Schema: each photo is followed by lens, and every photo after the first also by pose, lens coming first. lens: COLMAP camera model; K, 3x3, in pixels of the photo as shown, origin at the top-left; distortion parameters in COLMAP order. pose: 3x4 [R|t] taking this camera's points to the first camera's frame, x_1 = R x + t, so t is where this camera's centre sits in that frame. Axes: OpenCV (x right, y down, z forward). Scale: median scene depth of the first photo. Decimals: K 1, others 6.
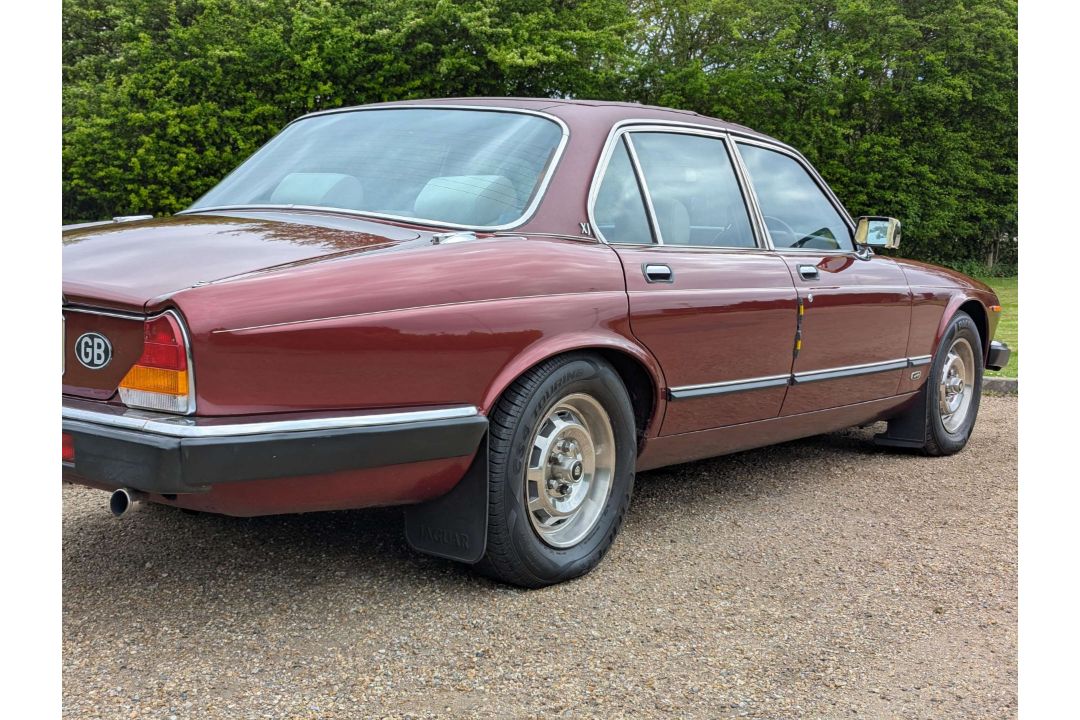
lens RADIAL K [[1343.0, 0, 537.1], [0, 1343.0, 342.6], [0, 0, 1]] dist [0.063488, -0.091803]
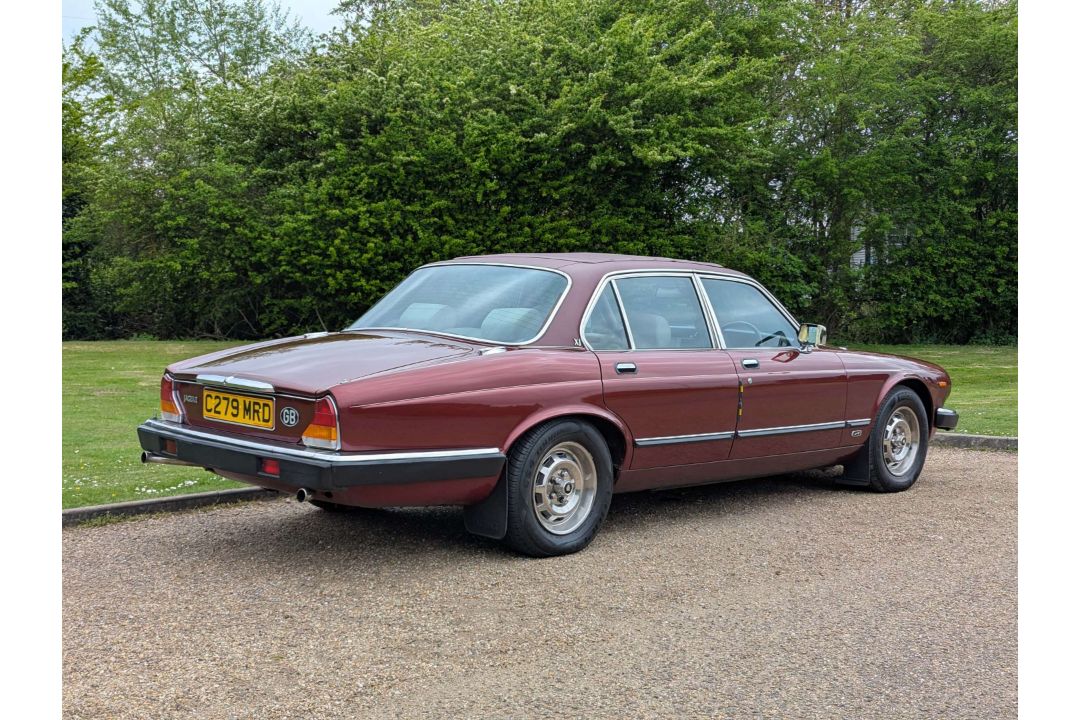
lens RADIAL K [[1338.7, 0, 543.2], [0, 1338.7, 334.1], [0, 0, 1]] dist [0.129724, -0.433858]
pose [[0.990577, -0.007343, -0.136759, 0.042762], [0.000326, 0.998685, -0.051261, -0.001957], [0.136955, 0.050734, 0.989277, -0.124476]]
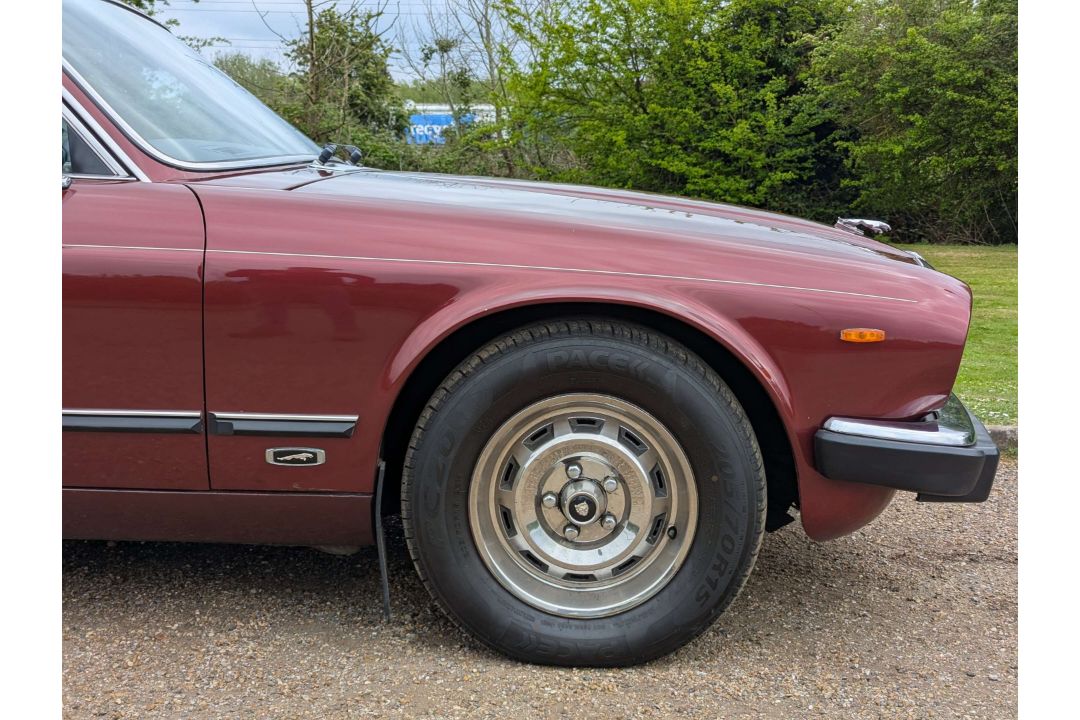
lens RADIAL K [[1331.0, 0, 540.0], [0, 1331.0, 360.0], [0, 0, 1]] dist [0.188196, -0.573618]
pose [[0.581446, 0.088011, -0.808811, 0.191884], [-0.071533, 0.995812, 0.056936, -0.010821], [0.810434, 0.024751, 0.585306, 0.232904]]
